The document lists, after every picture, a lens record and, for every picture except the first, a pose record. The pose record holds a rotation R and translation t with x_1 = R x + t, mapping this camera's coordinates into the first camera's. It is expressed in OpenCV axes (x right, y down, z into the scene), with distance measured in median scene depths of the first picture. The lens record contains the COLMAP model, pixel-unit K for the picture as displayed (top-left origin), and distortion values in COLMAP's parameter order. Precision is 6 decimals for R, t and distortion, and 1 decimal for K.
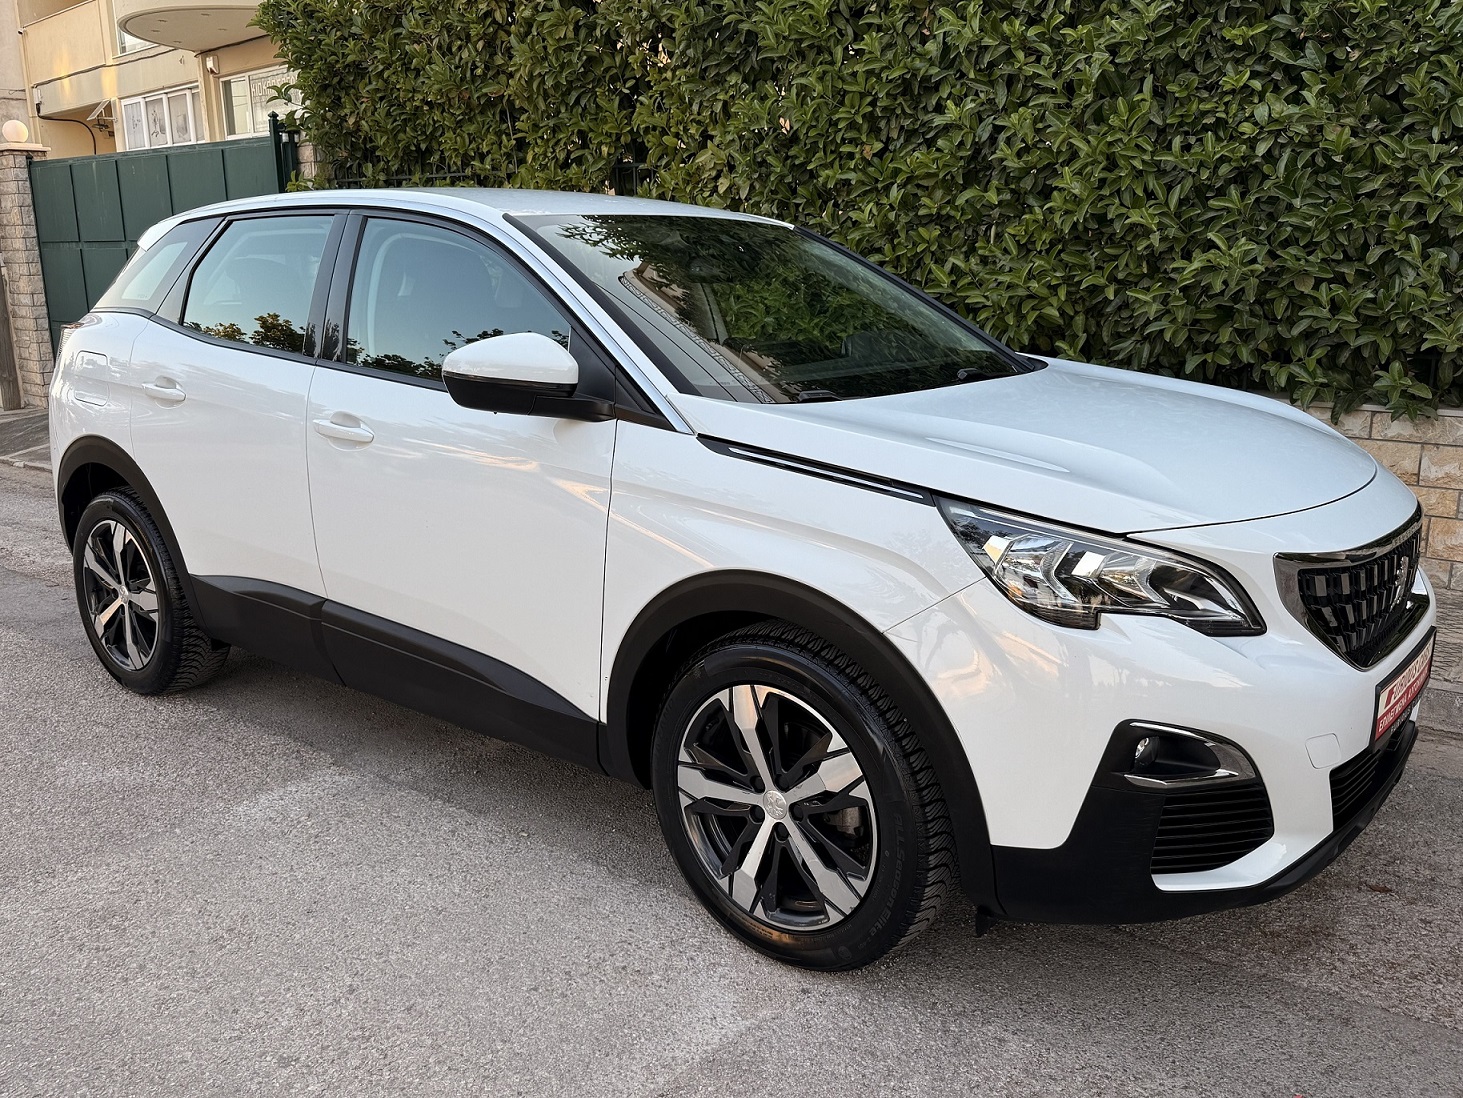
lens RADIAL K [[1363.7, 0, 731.5], [0, 1363.7, 549.0], [0, 0, 1]] dist [0.101708, -0.218613]
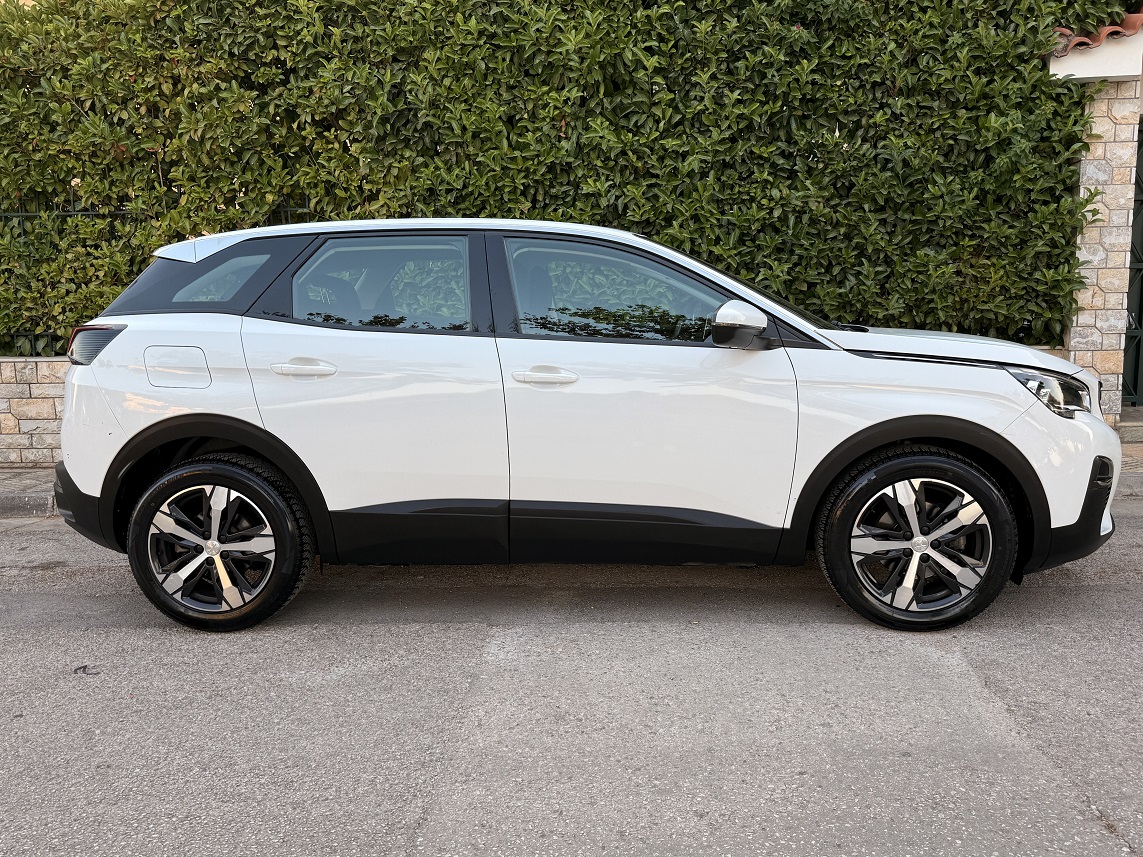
lens RADIAL K [[1065.4, 0, 571.5], [0, 1065.4, 428.5], [0, 0, 1]] dist [0.101708, -0.218613]
pose [[0.780398, -0.087433, 0.619140, -1.159418], [0.145985, 0.988288, -0.044445, 0.027408], [-0.608003, 0.125070, 0.784022, 0.124732]]
